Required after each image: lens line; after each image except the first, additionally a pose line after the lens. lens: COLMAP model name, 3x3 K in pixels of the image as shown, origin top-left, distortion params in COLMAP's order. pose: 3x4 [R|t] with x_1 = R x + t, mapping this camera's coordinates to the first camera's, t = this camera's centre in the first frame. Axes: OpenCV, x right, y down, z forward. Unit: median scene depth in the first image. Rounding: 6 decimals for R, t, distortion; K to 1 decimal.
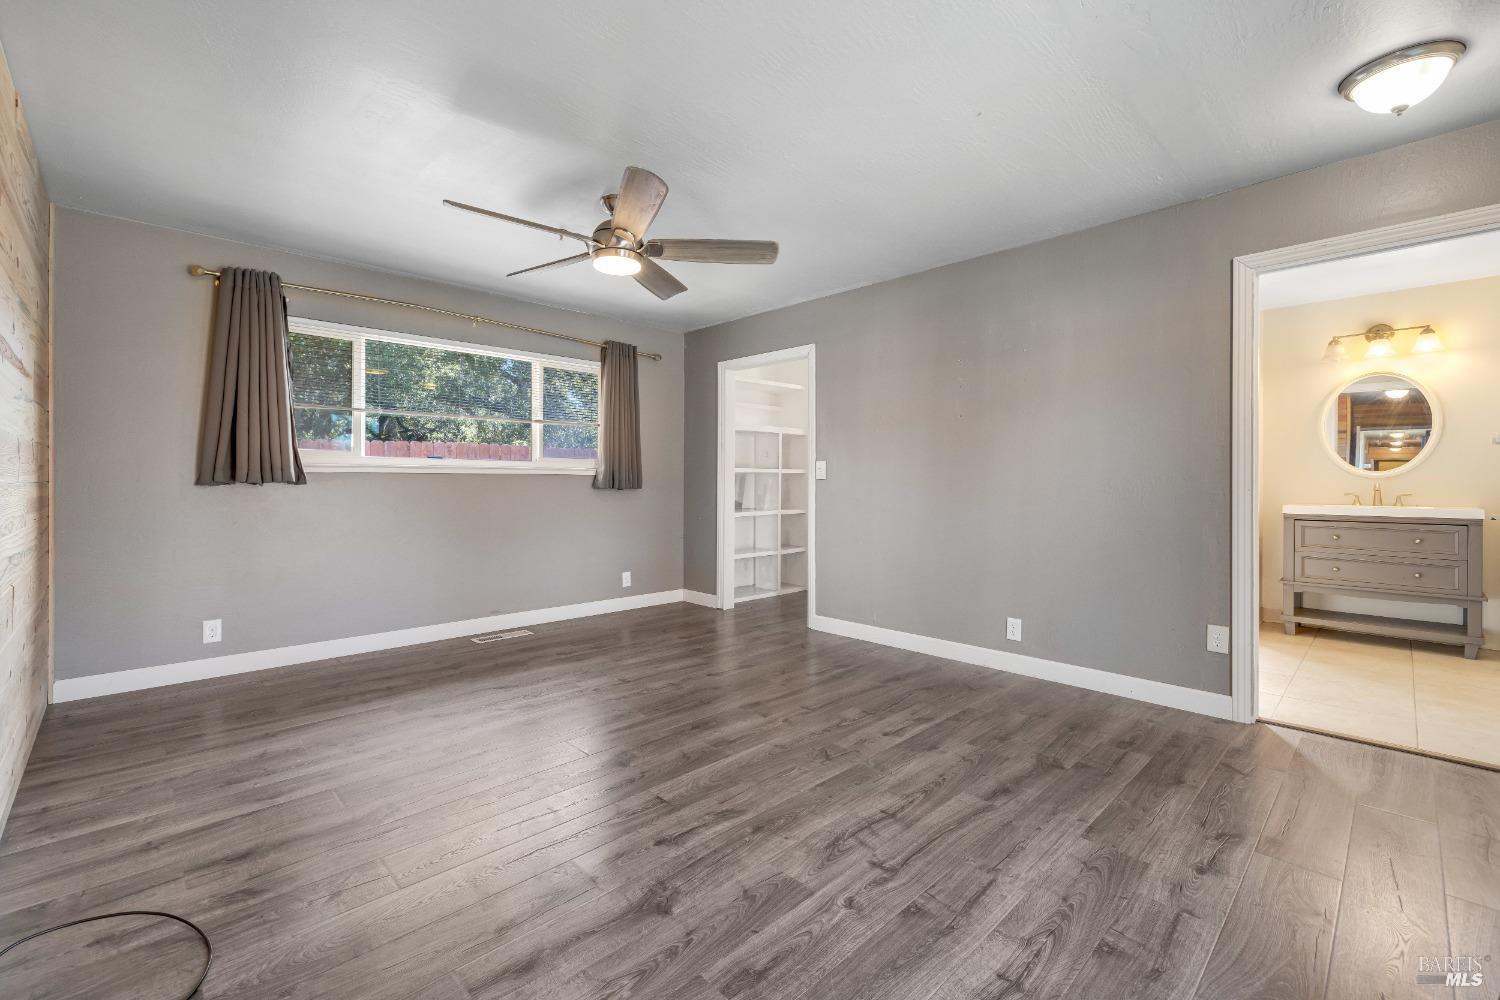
lens RADIAL K [[635.1, 0, 741.8], [0, 635.1, 476.7], [0, 0, 1]] dist [0.001984, -0.000628]
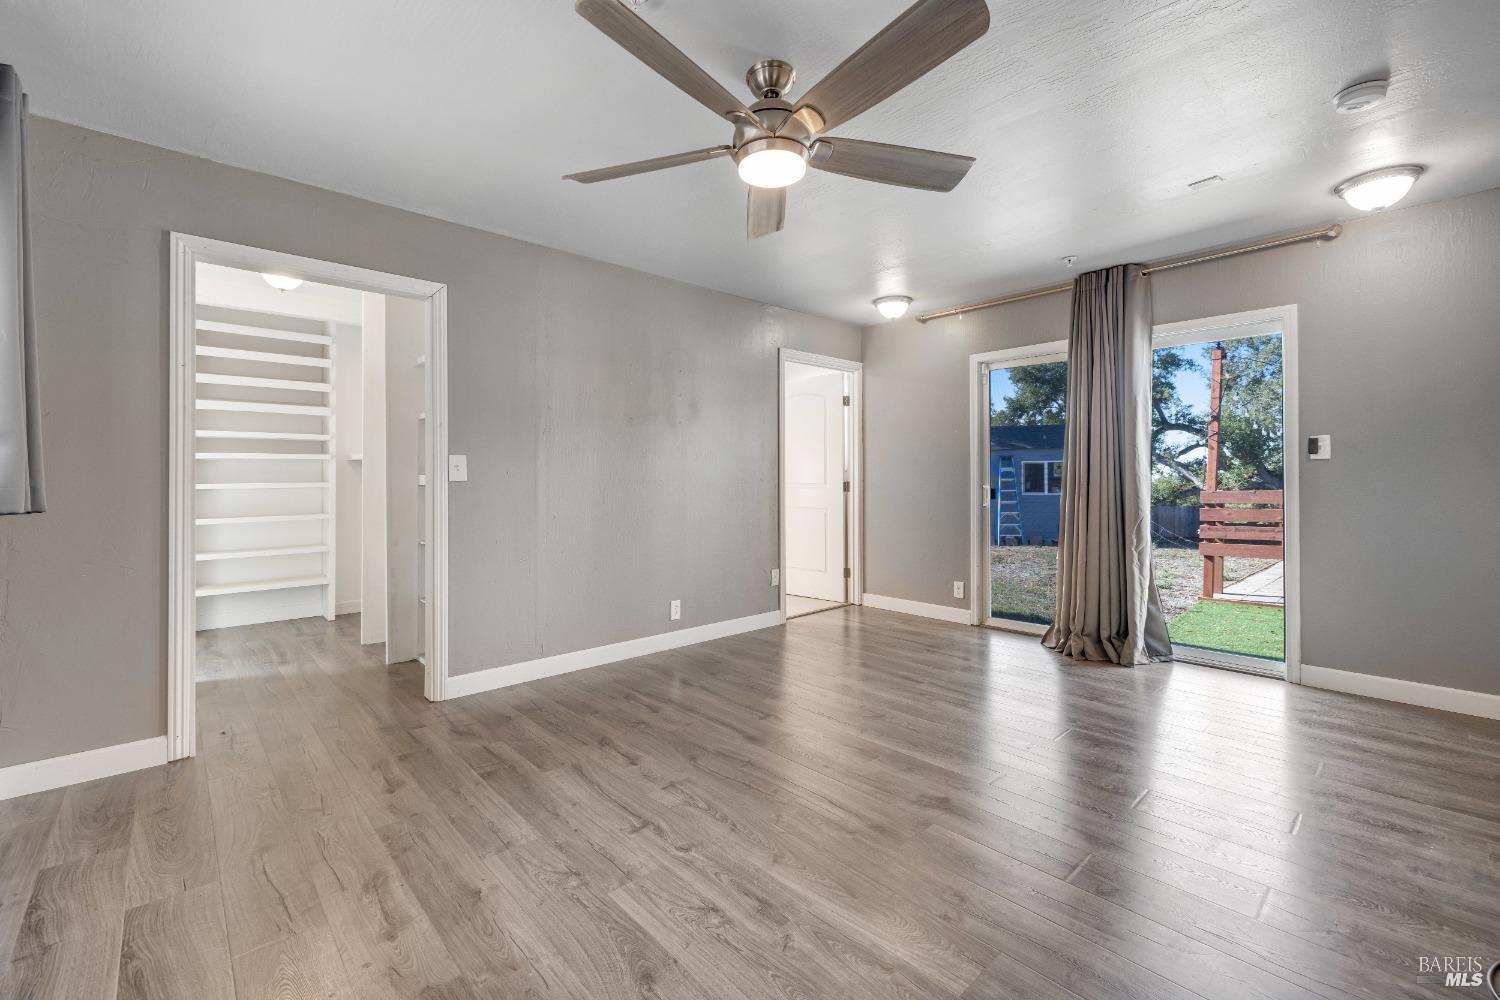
lens RADIAL K [[635.1, 0, 755.2], [0, 635.1, 489.9], [0, 0, 1]] dist [0.001984, -0.000628]
pose [[0.019588, -0.022970, 0.999544, -0.998778], [-0.007297, 0.999706, 0.023116, -0.010470], [-0.999782, -0.007746, 0.019415, 1.147235]]
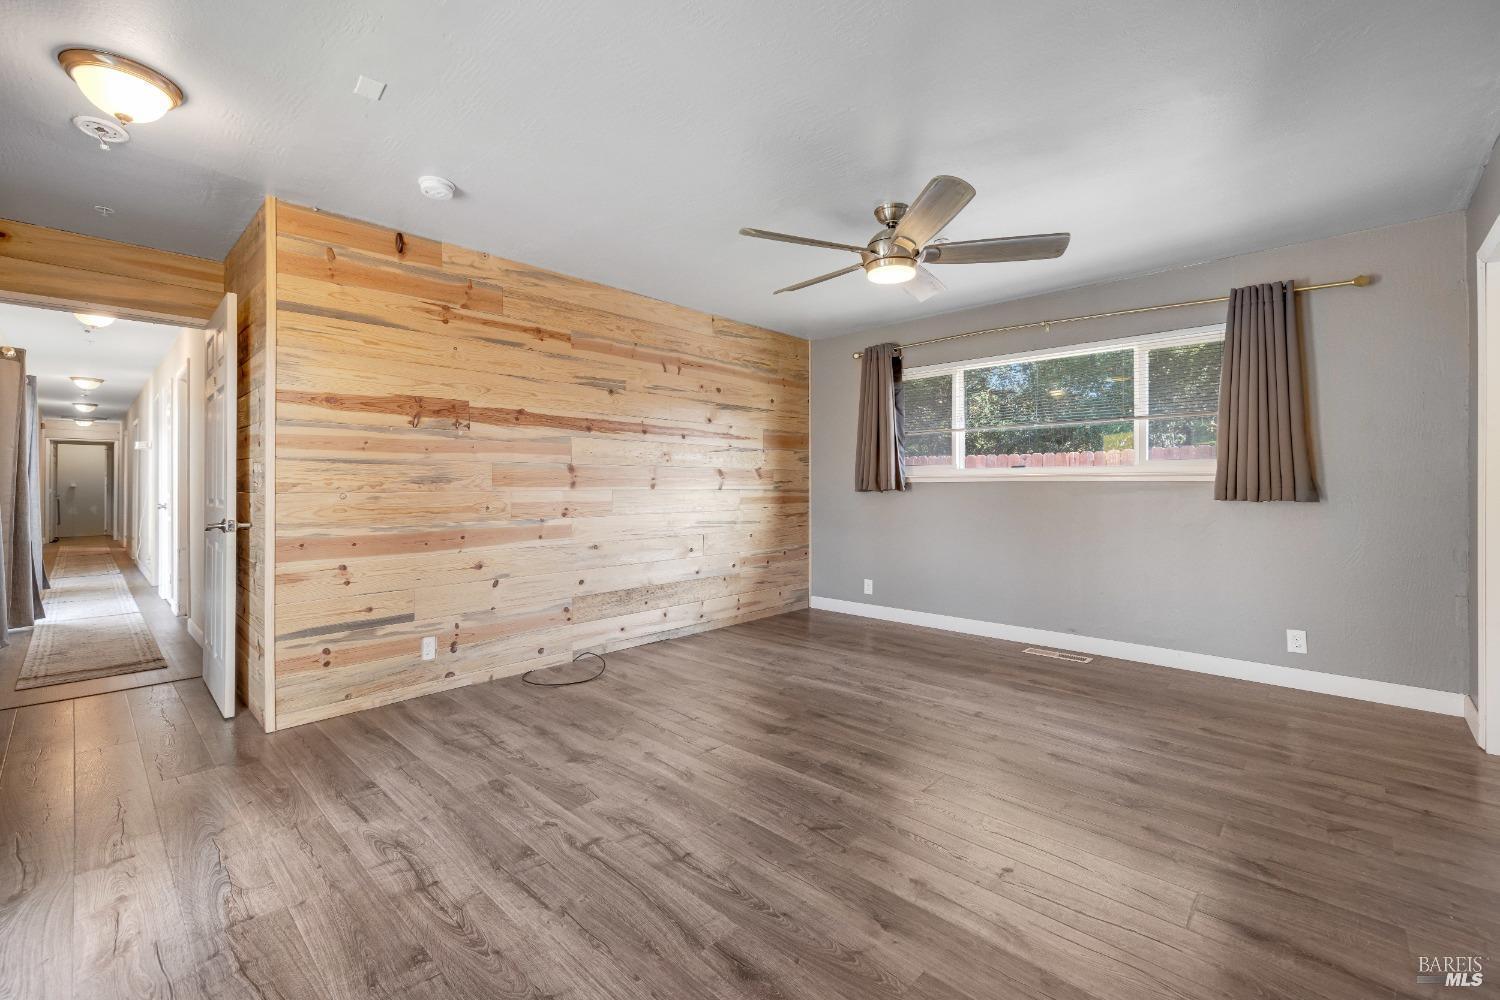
lens RADIAL K [[635.1, 0, 745.7], [0, 635.1, 489.2], [0, 0, 1]] dist [0.001984, -0.000628]
pose [[0.045106, 0.001608, -0.998981, 0.894411], [0.005715, 0.999982, 0.001867, 0.003325], [0.998966, -0.005794, 0.045096, 0.825163]]
